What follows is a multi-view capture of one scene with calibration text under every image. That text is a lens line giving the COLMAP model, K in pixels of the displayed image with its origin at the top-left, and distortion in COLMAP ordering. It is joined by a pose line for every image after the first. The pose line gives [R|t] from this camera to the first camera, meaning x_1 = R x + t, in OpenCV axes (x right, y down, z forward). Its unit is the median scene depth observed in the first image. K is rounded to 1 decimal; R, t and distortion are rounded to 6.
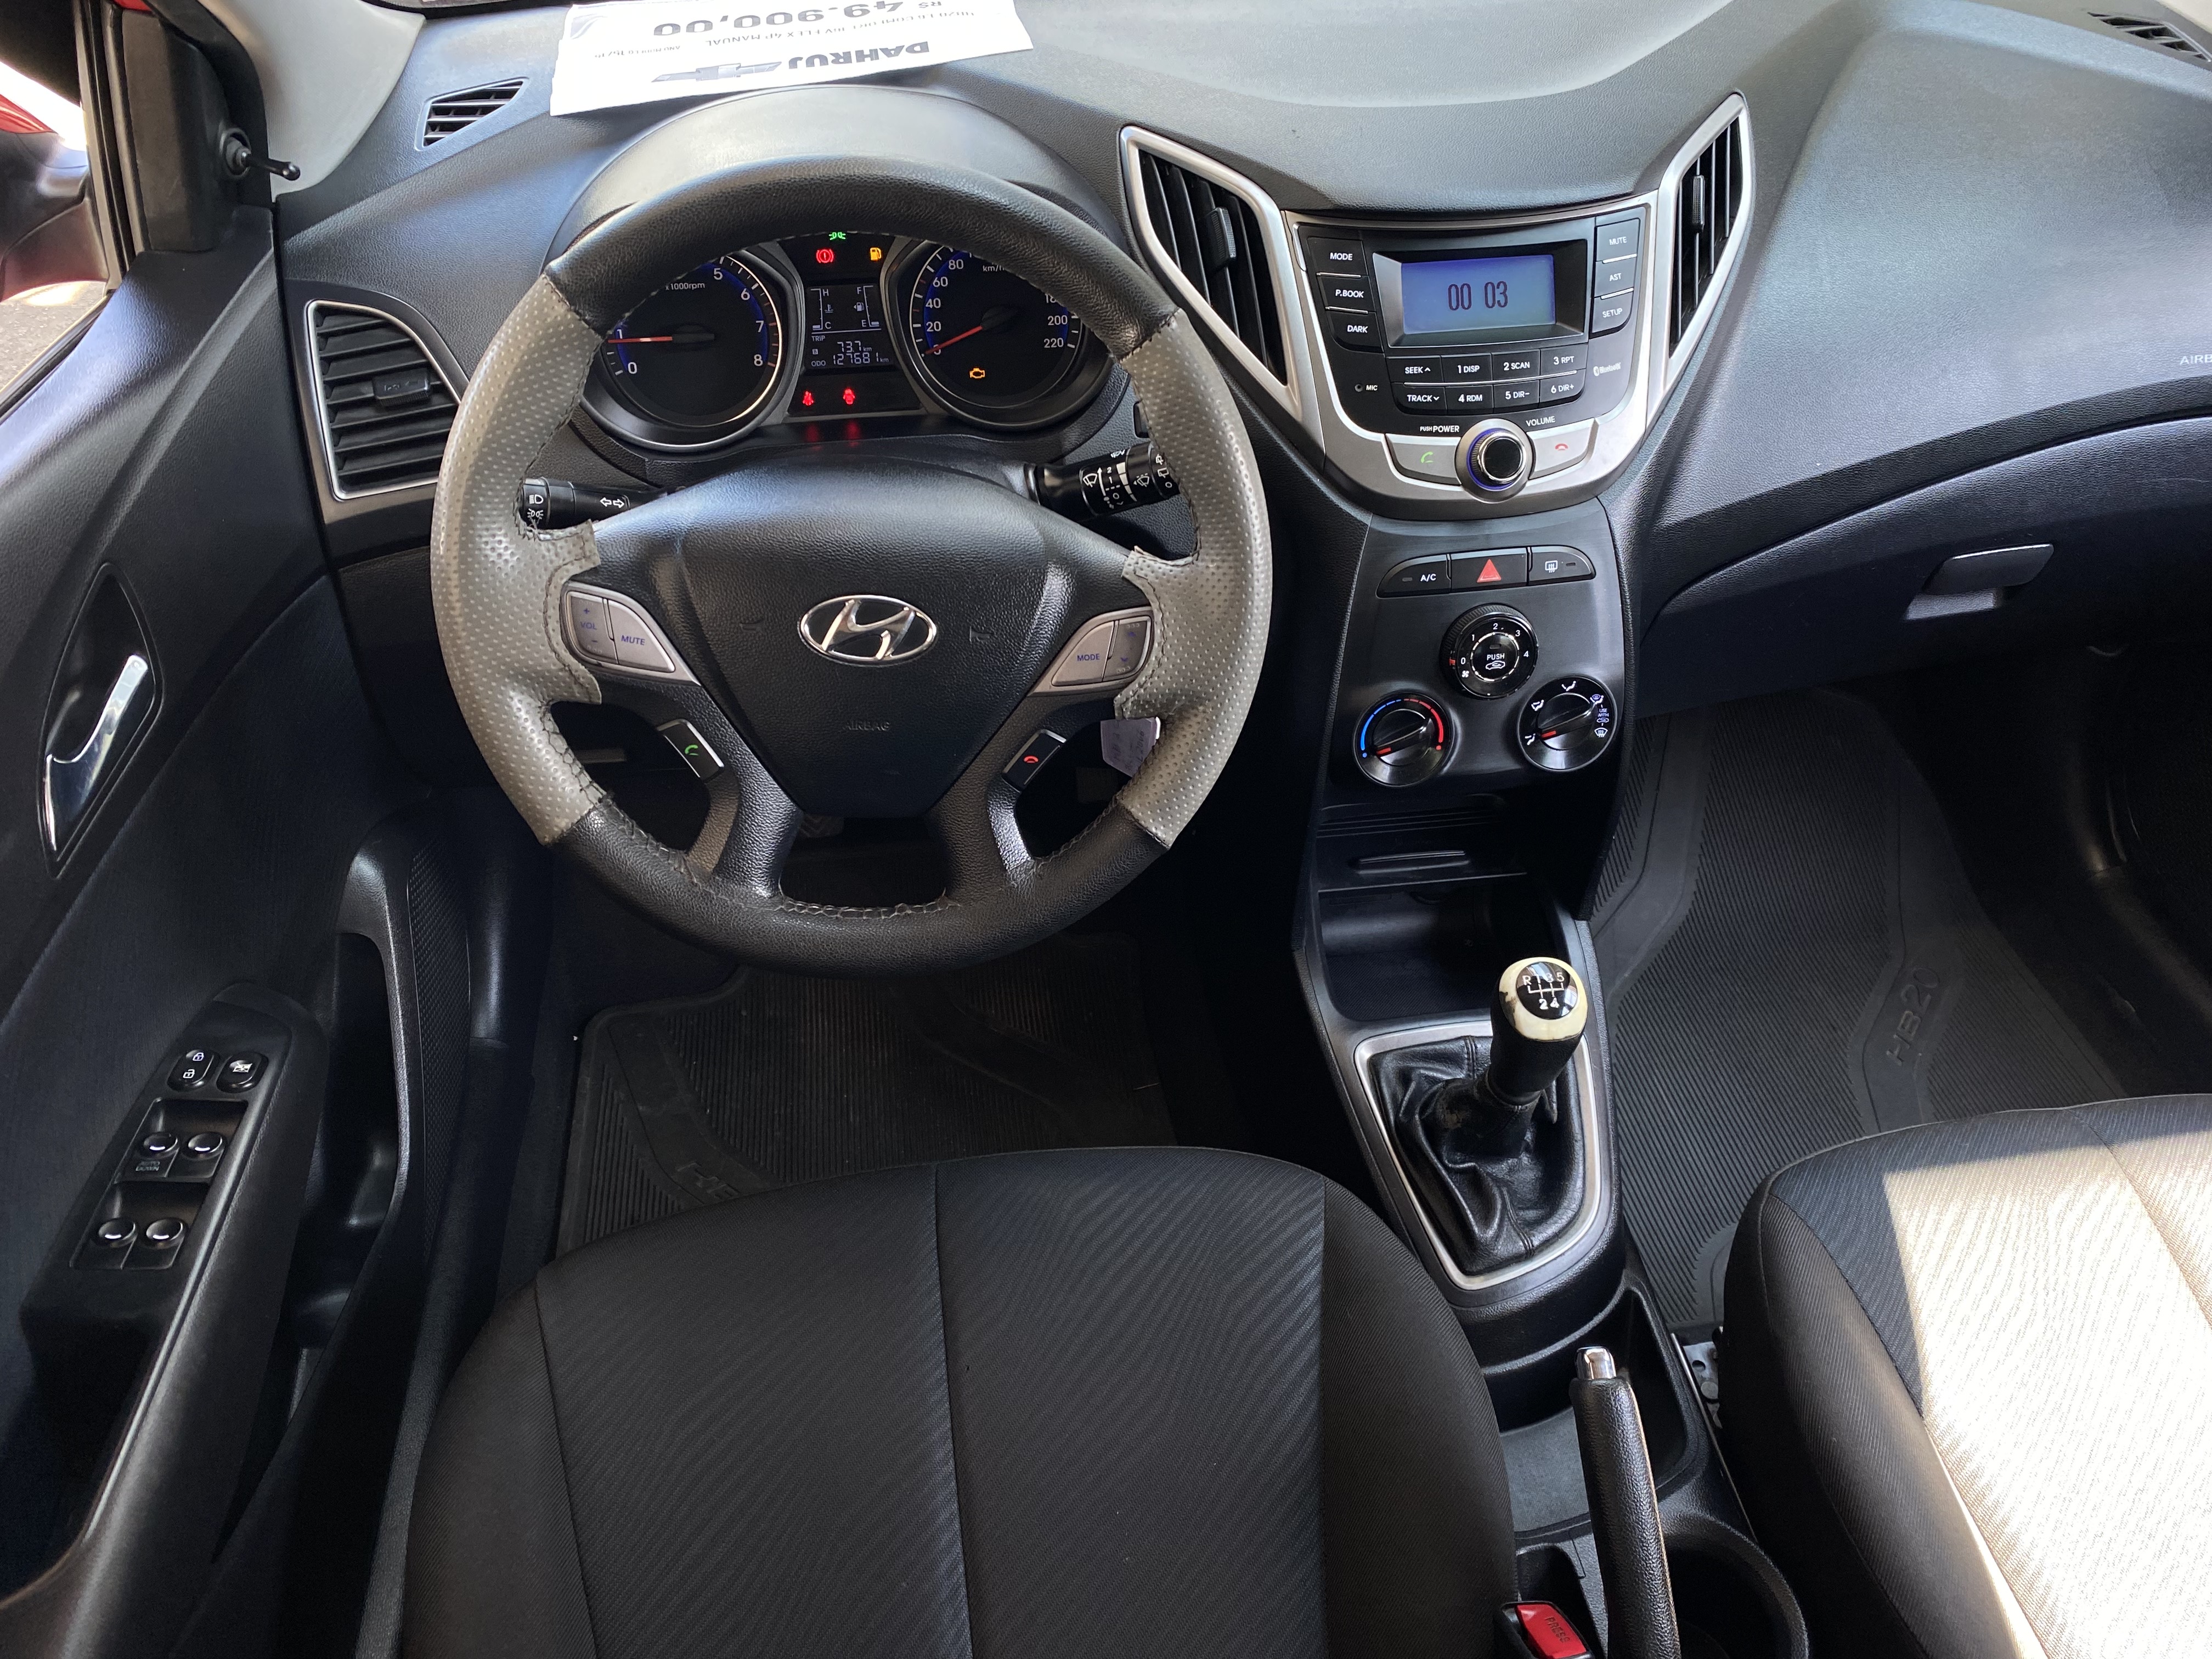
lens RADIAL K [[1661.9, 0, 1099.8], [0, 1661.9, 826.0], [0, 0, 1]] dist [-0.000222, -0.023512]
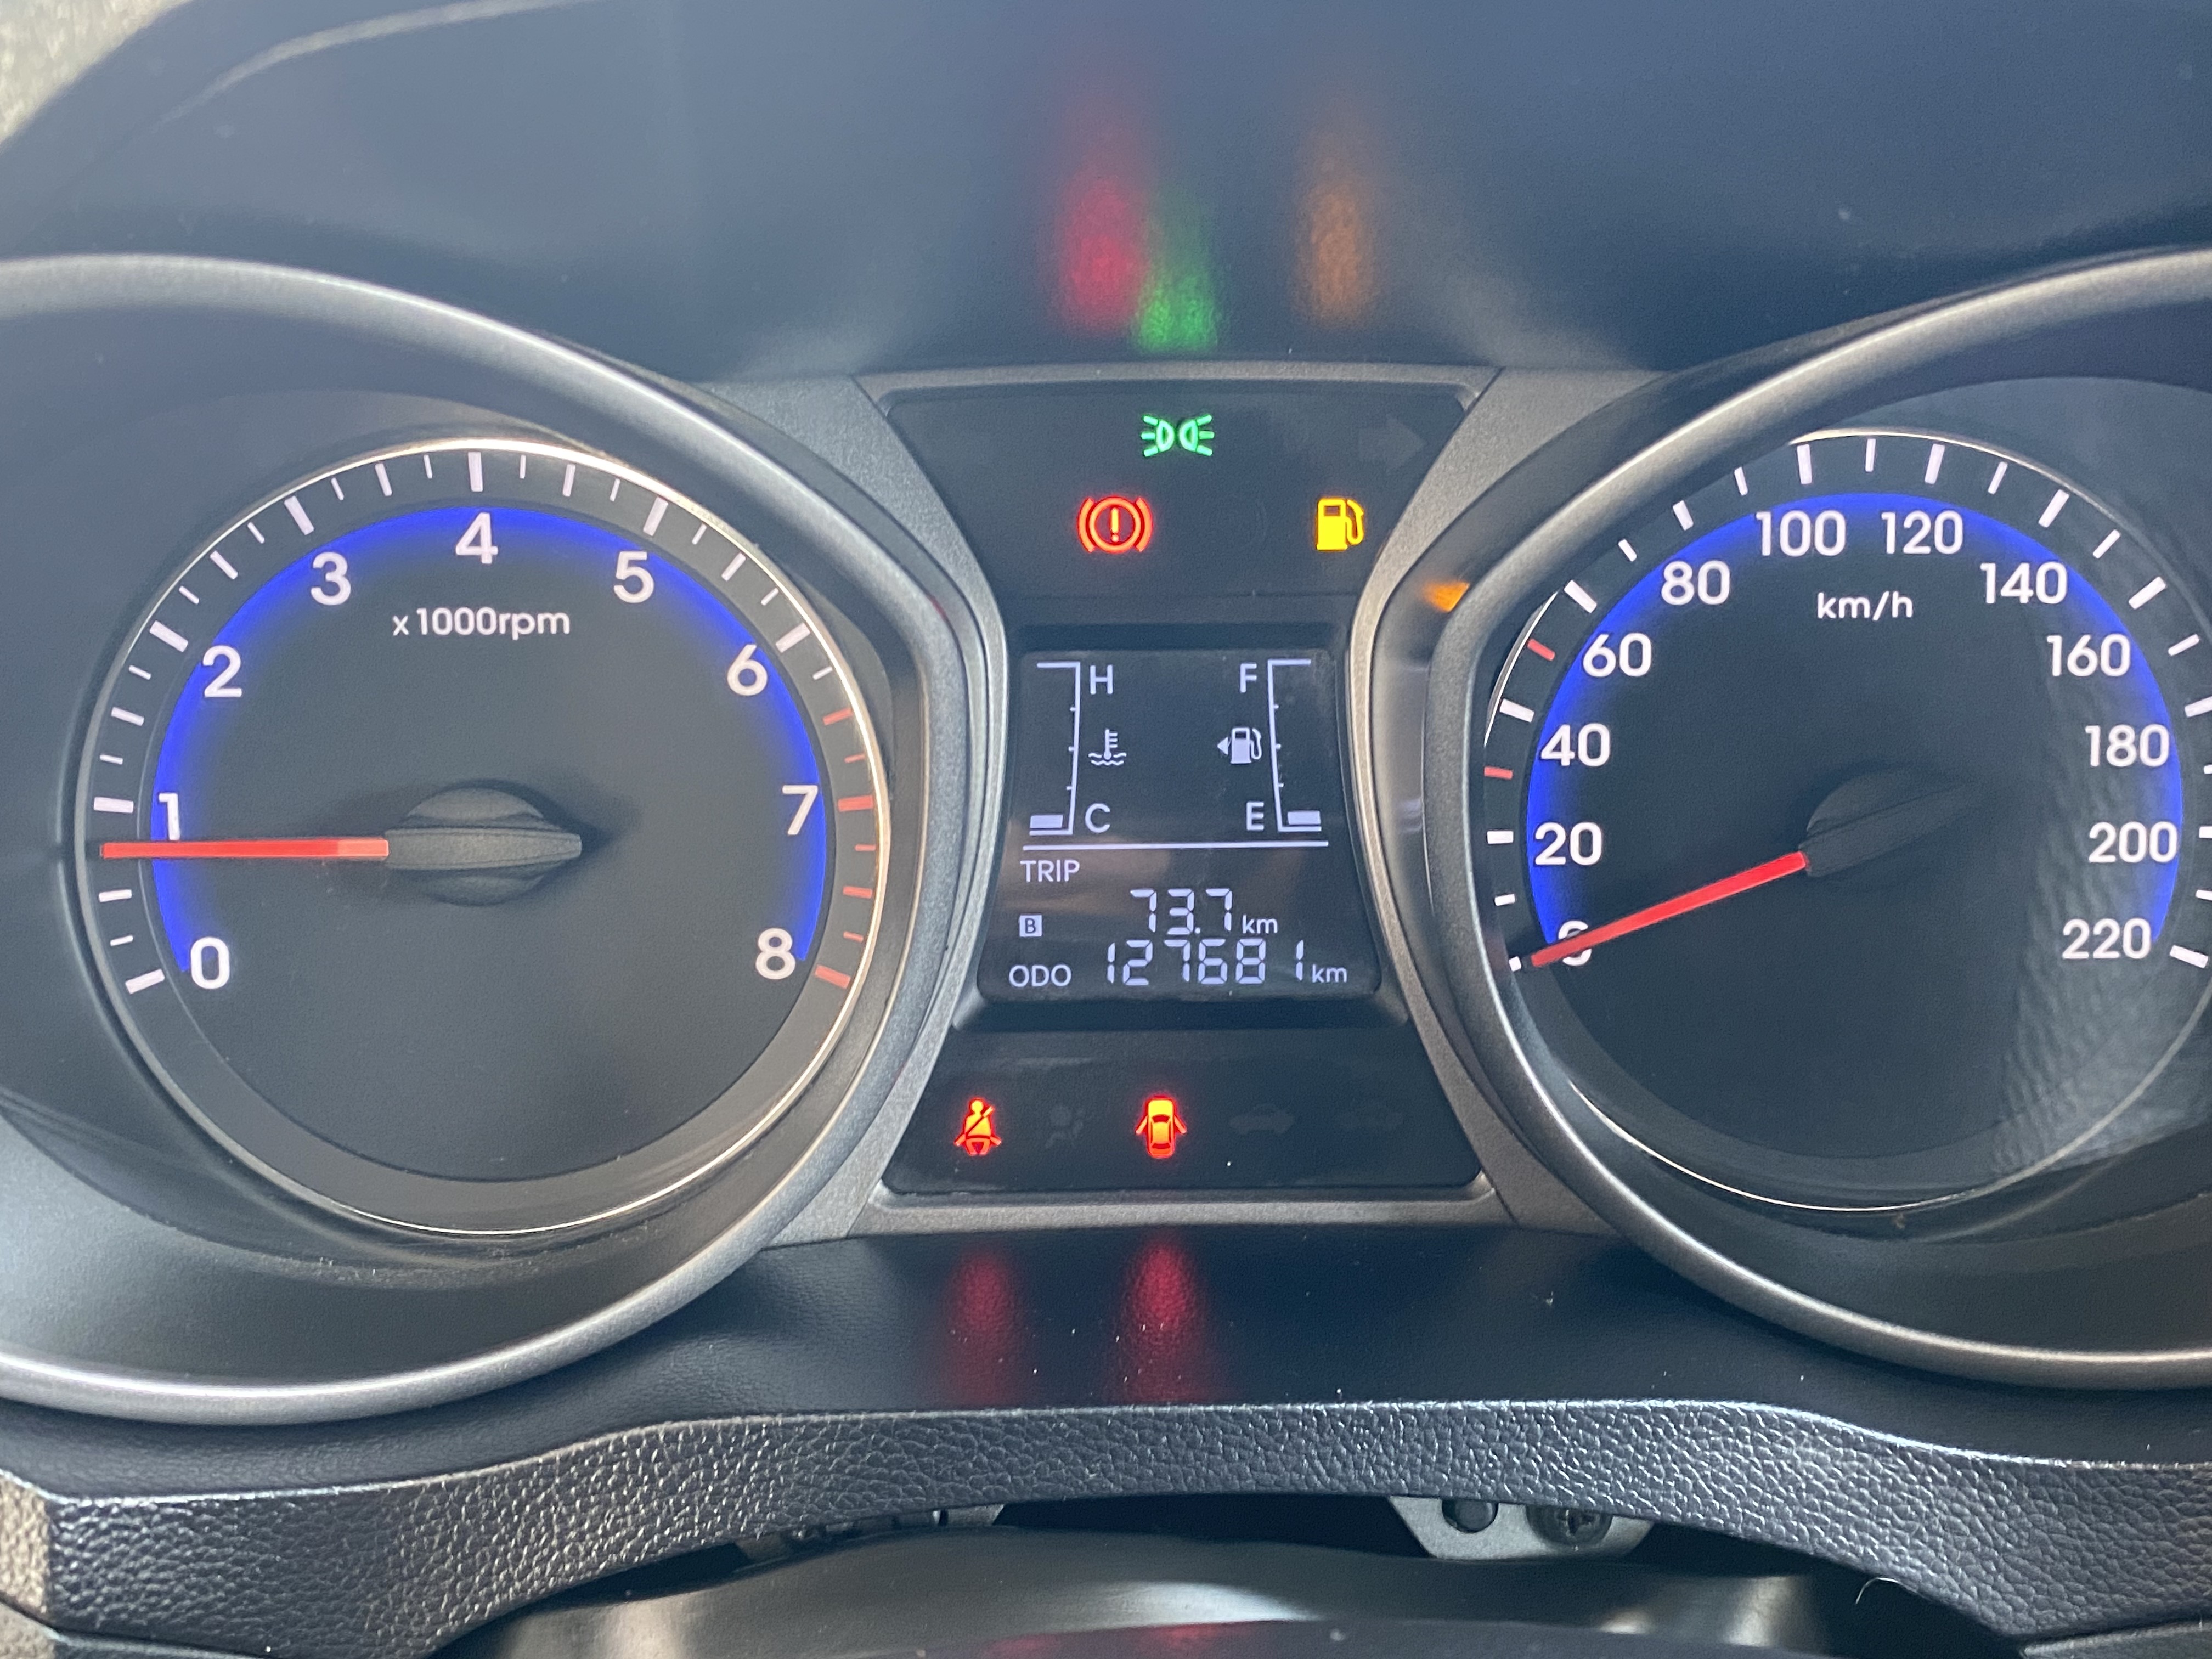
lens RADIAL K [[2249.4, 0, 1113.7], [0, 2249.4, 828.0], [0, 0, 1]] dist [-0.022959, 0.000000]
pose [[0.990910, 0.046842, -0.126108, -0.123982], [-0.079818, 0.959306, -0.270853, -0.219543], [0.108288, 0.278457, 0.954325, 0.715447]]
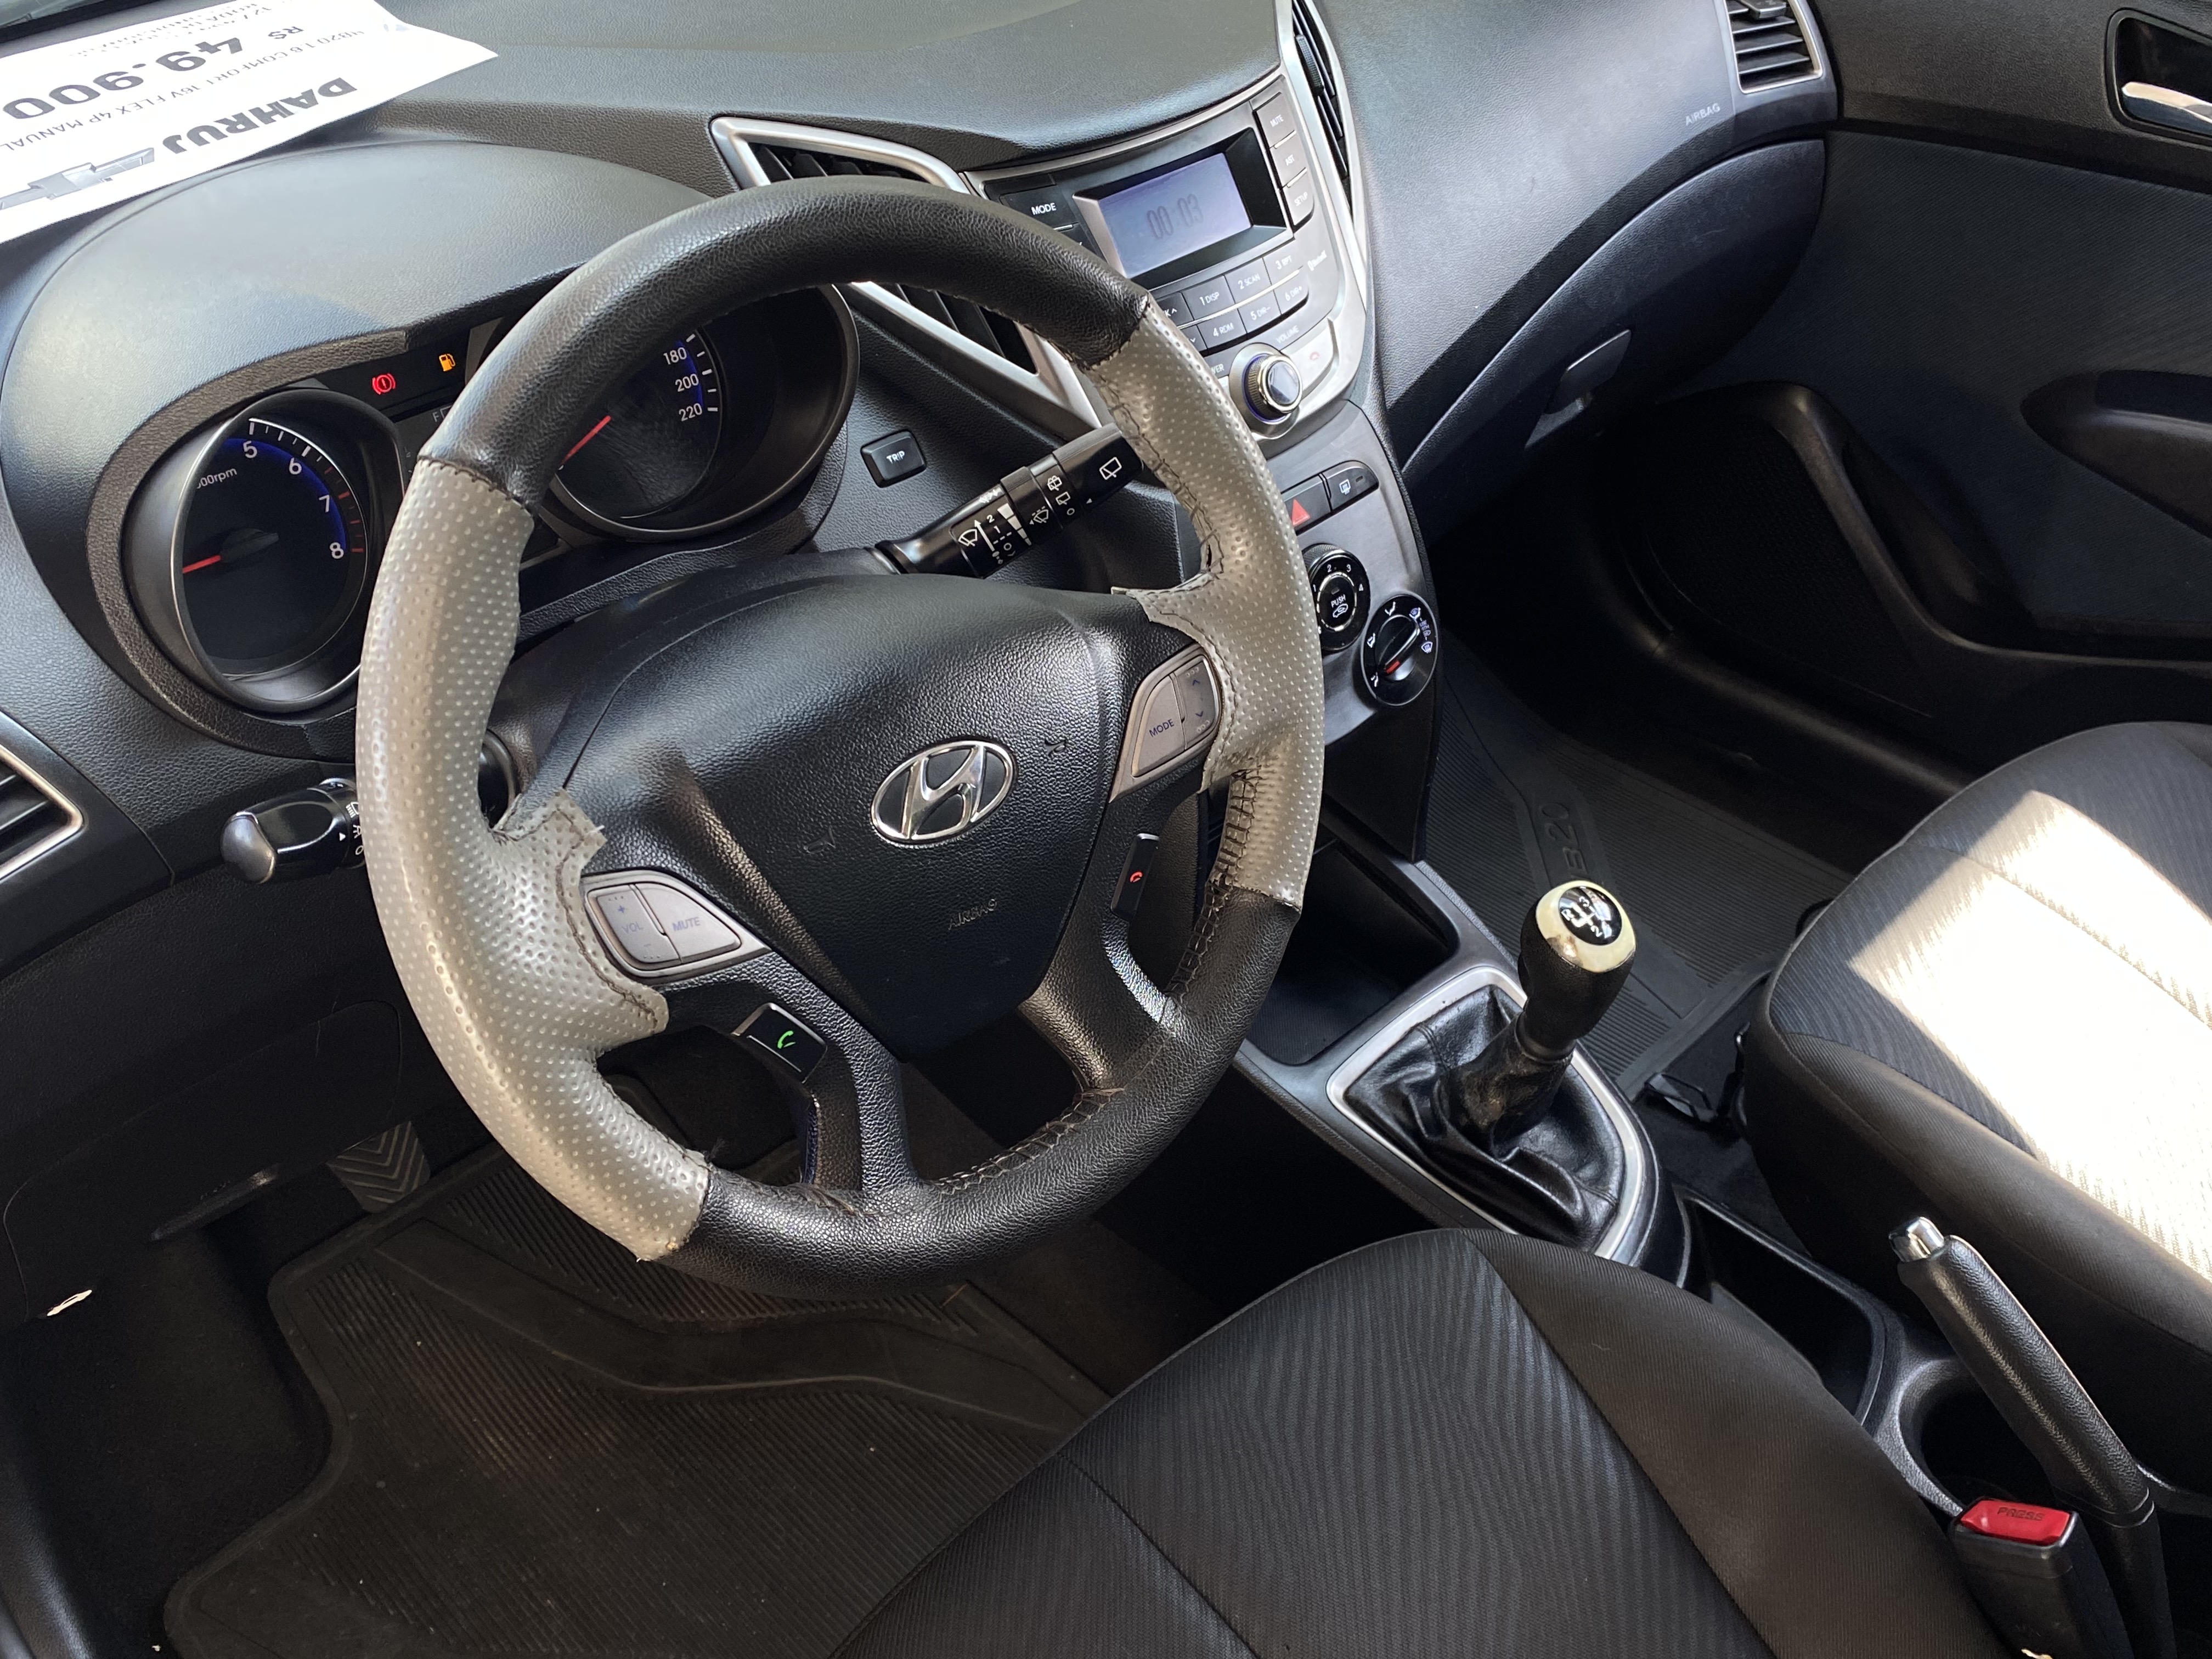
lens RADIAL K [[2045.2, 0, 1113.9], [0, 2045.2, 830.7], [0, 0, 1]] dist [-0.018328, 0.000000]
pose [[0.805251, -0.370995, 0.462530, -0.382666], [0.392992, 0.918060, 0.052187, -0.090502], [-0.443991, 0.139747, 0.885067, 0.119067]]
